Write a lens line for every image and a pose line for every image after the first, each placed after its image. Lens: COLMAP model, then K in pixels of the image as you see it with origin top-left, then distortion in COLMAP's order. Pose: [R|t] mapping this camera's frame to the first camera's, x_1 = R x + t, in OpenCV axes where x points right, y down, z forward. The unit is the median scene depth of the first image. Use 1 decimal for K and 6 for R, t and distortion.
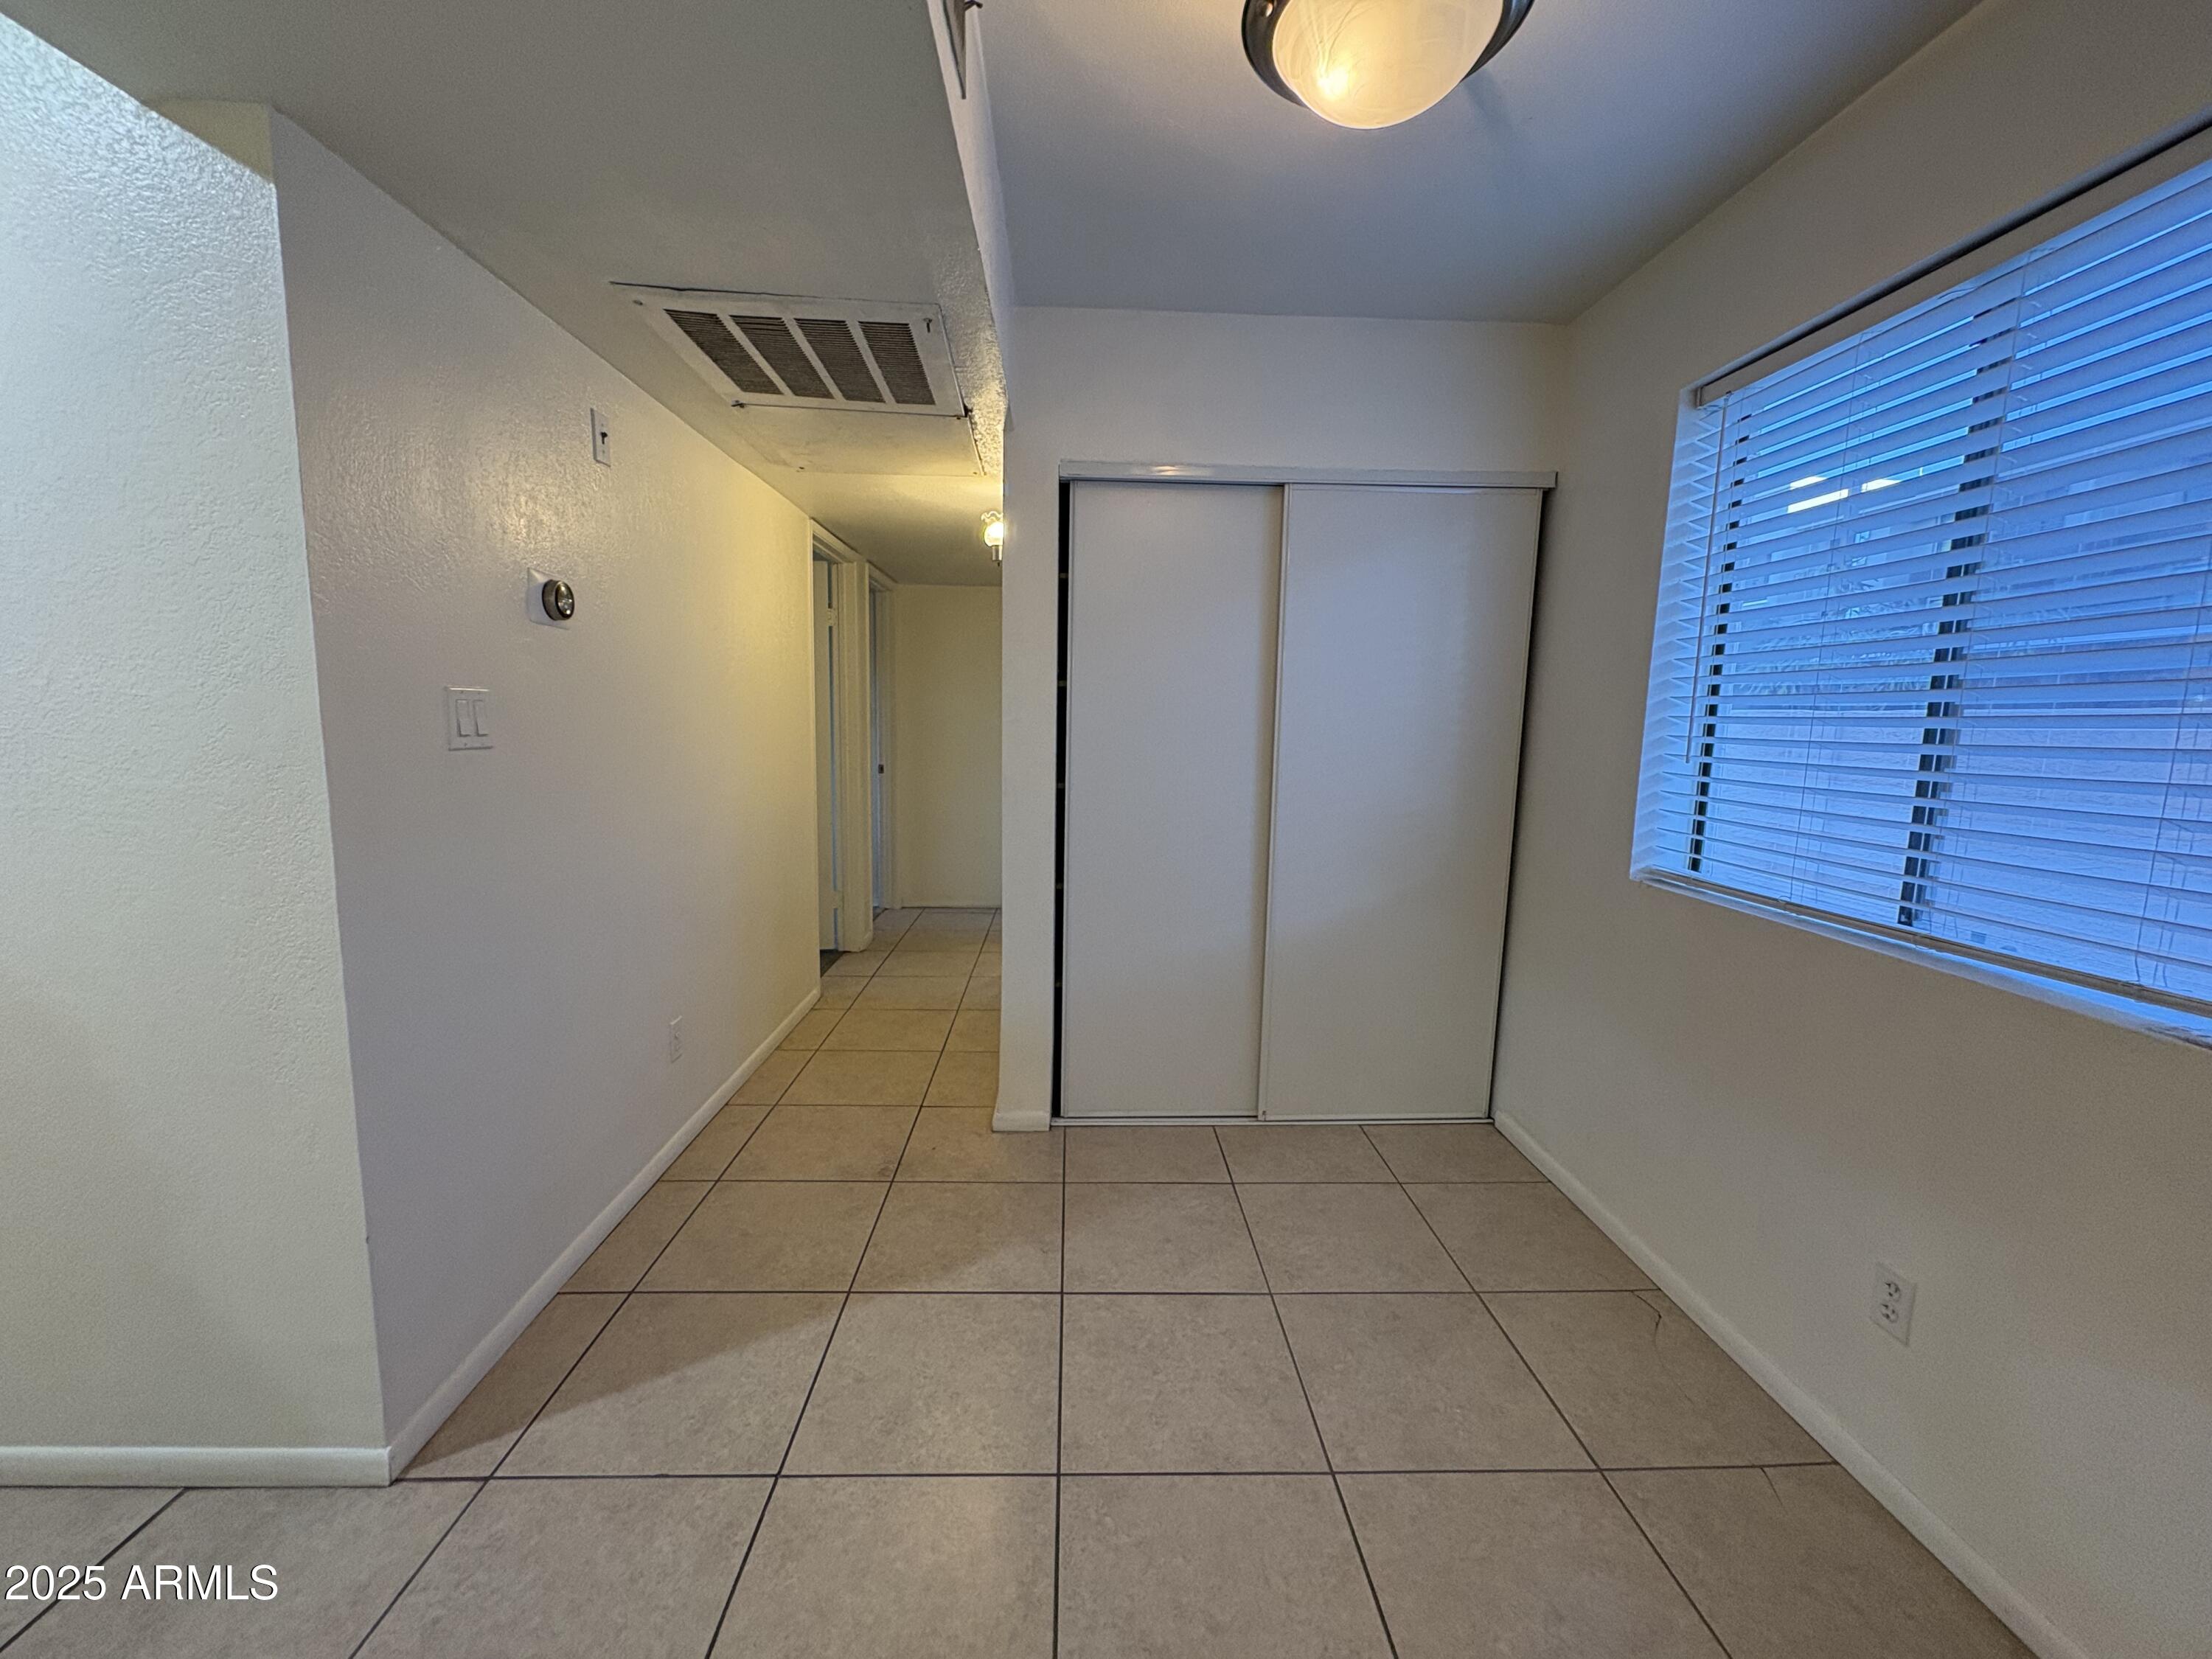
lens RADIAL K [[875.8, 0, 1106.0], [0, 875.8, 829.5], [0, 0, 1]] dist [-0.002389, 0.000143]
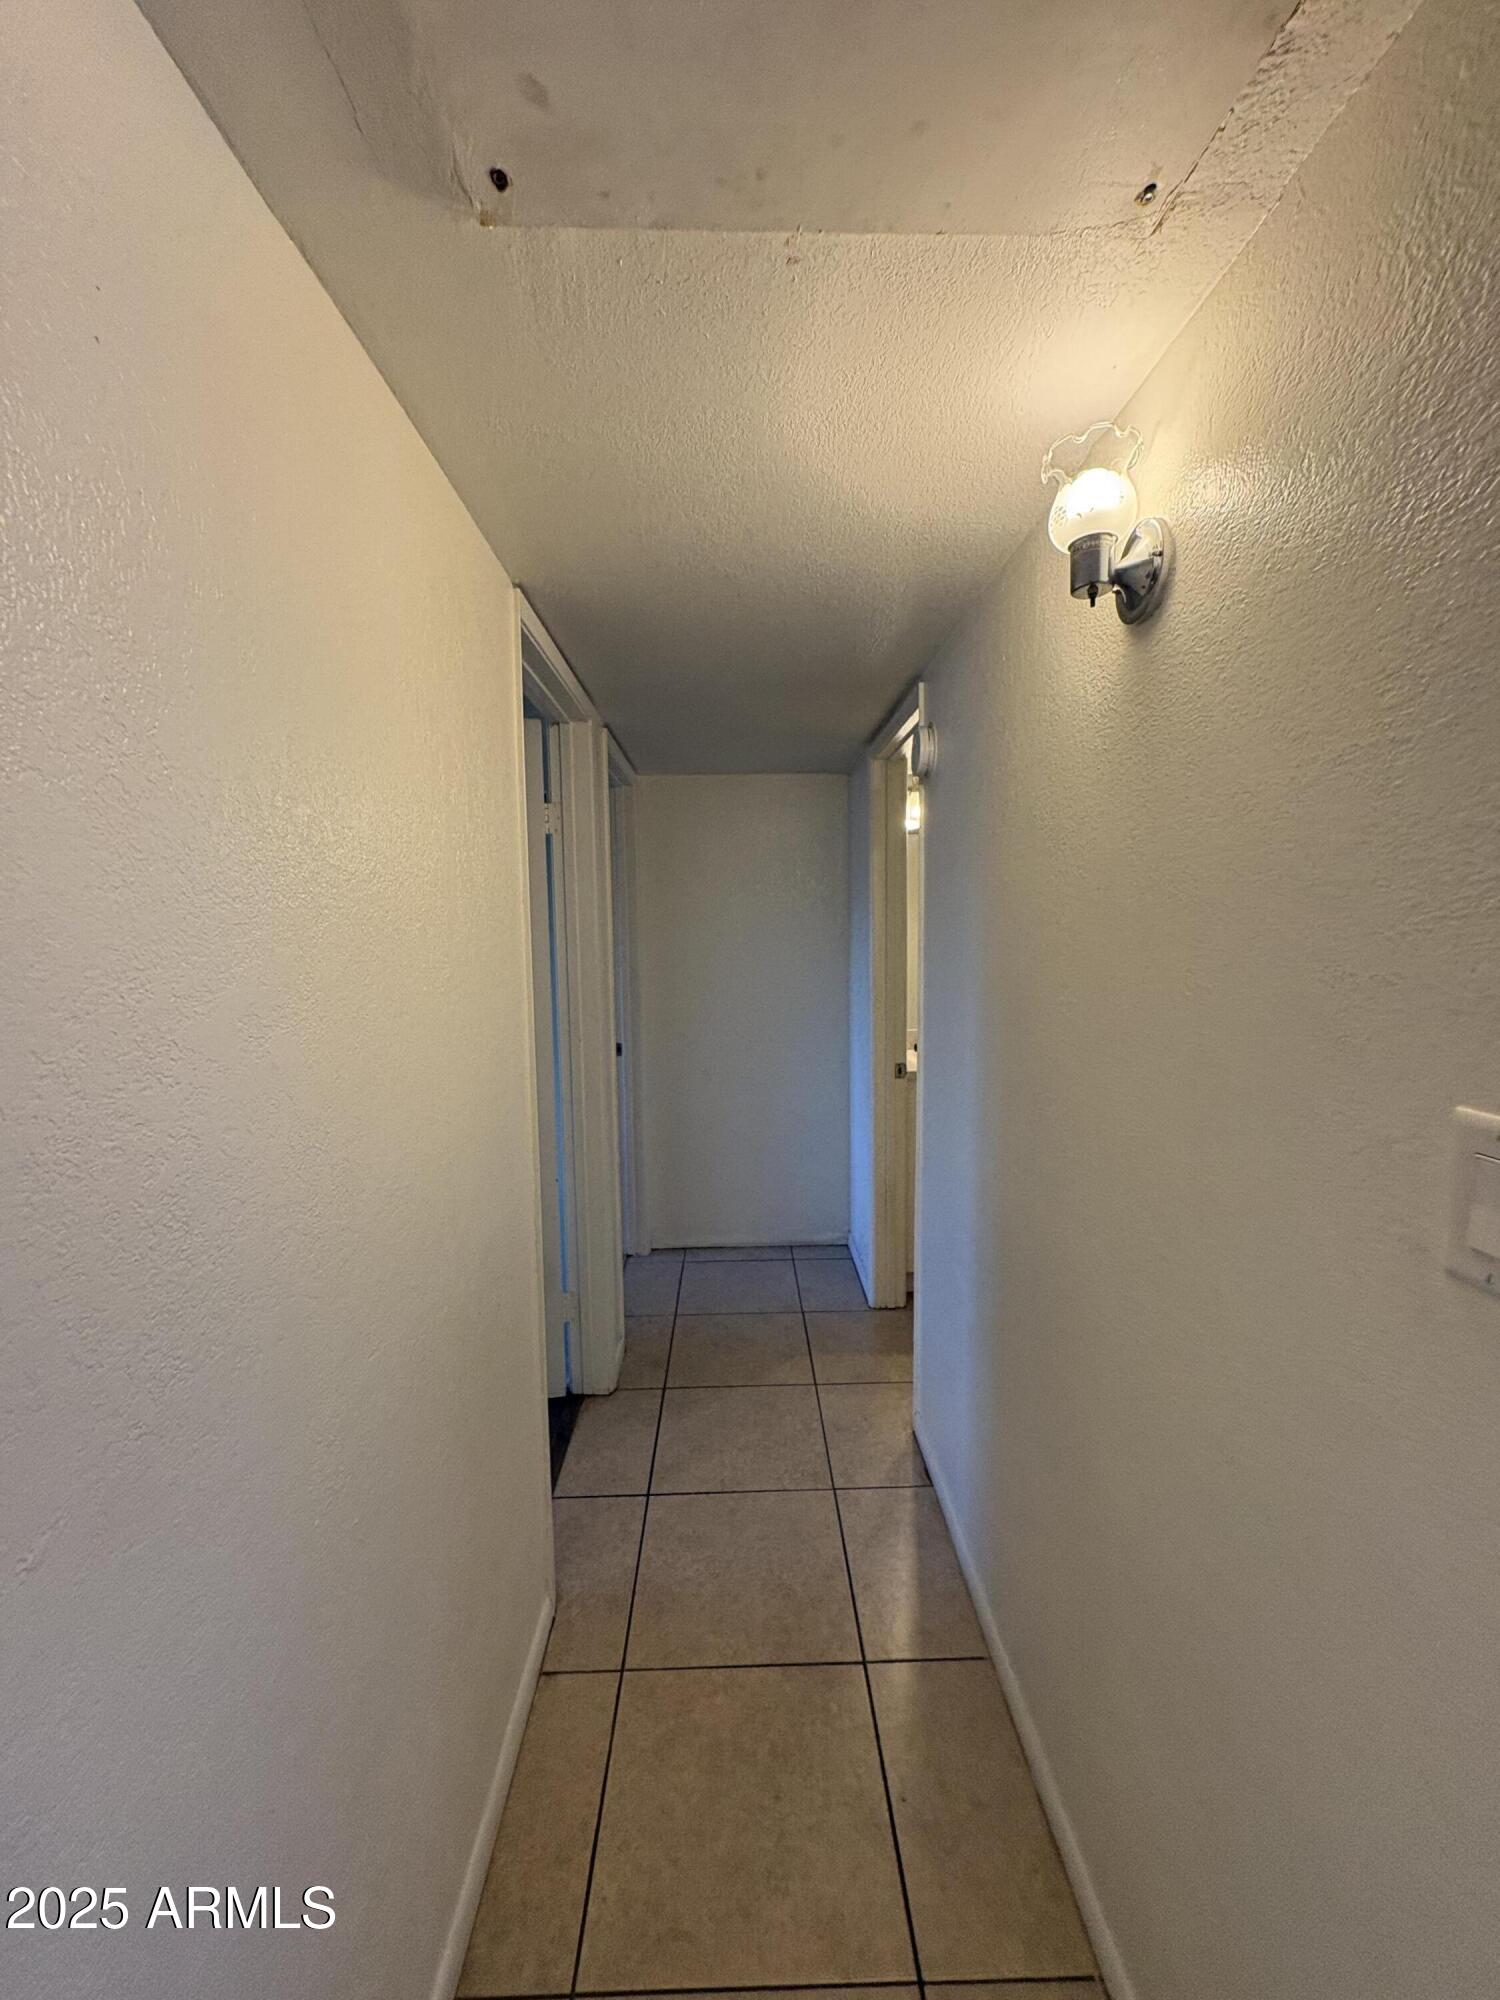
lens RADIAL K [[791.9, 0, 750.0], [0, 791.9, 1000.0], [0, 0, 1]] dist [-0.002389, 0.000143]
pose [[0.999359, -0.029039, -0.020926, -0.366547], [0.028382, 0.999114, -0.031076, -0.217202], [0.021810, 0.030462, 0.999298, 1.022043]]
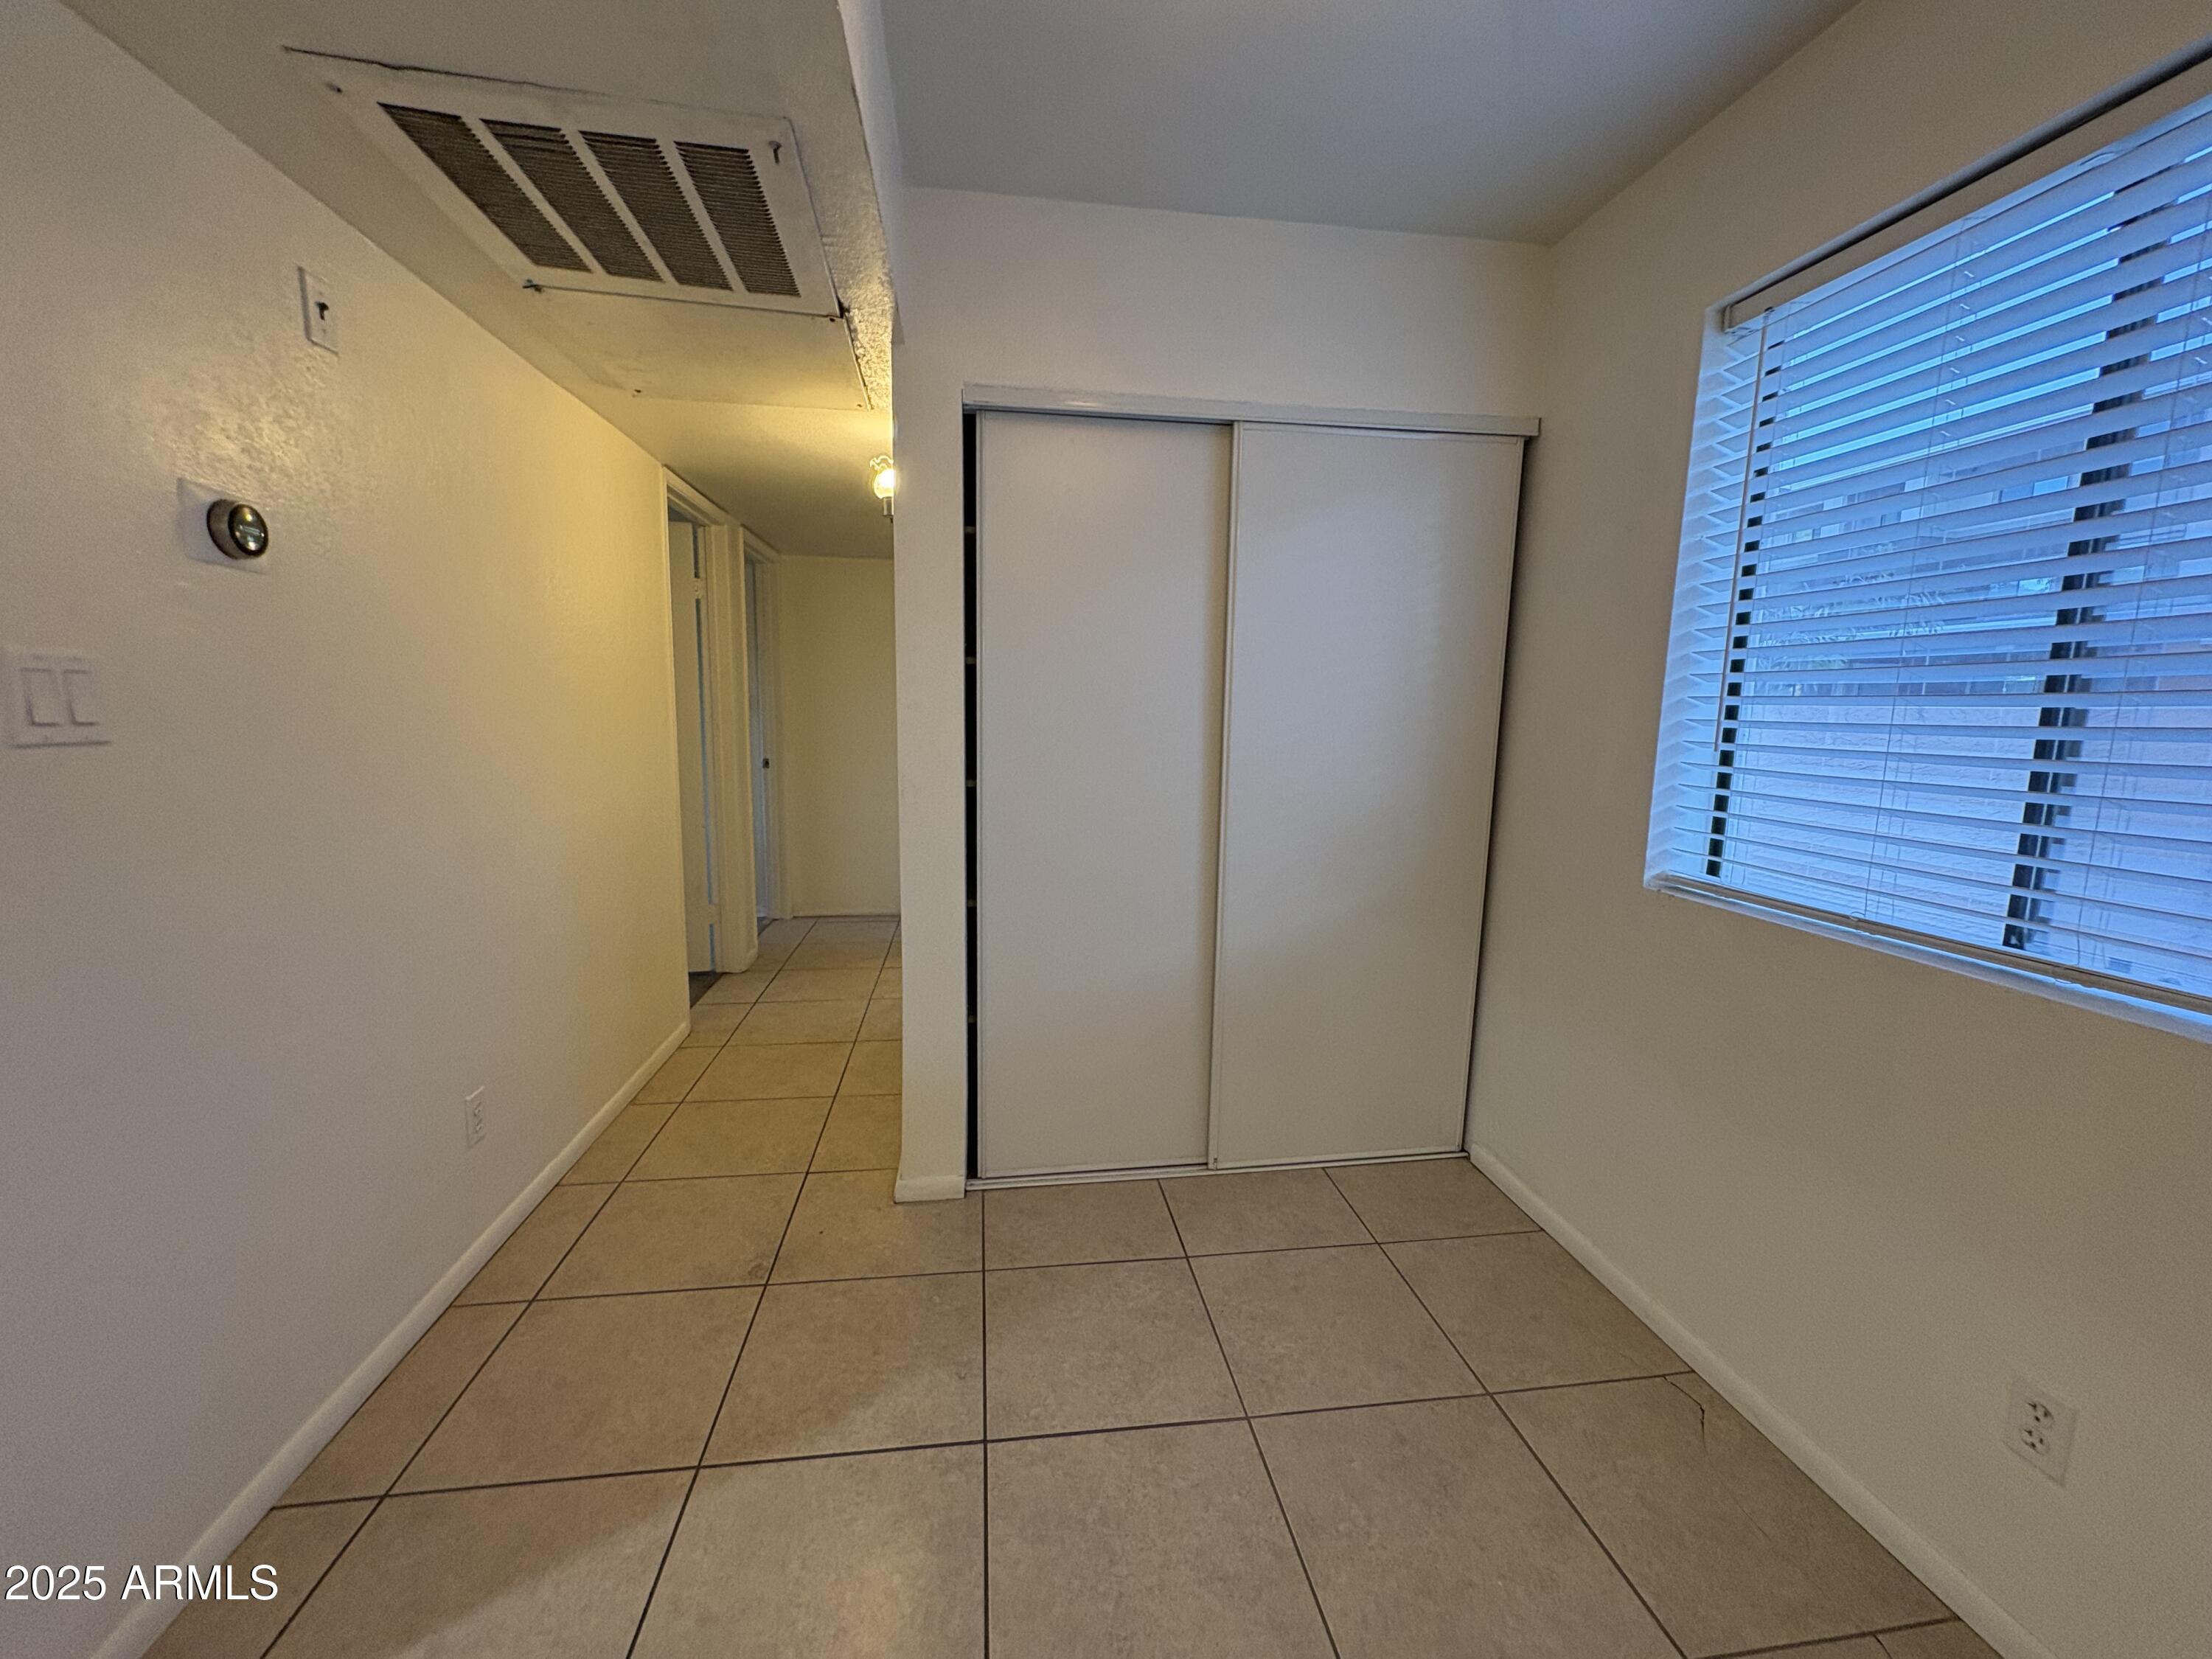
lens RADIAL K [[875.8, 0, 1106.0], [0, 875.8, 829.5], [0, 0, 1]] dist [-0.002389, 0.000143]
pose [[0.994598, -0.016687, 0.102454, -0.012584], [0.015500, 0.999803, 0.012374, -0.018566], [-0.102640, -0.010719, 0.994661, 0.200849]]
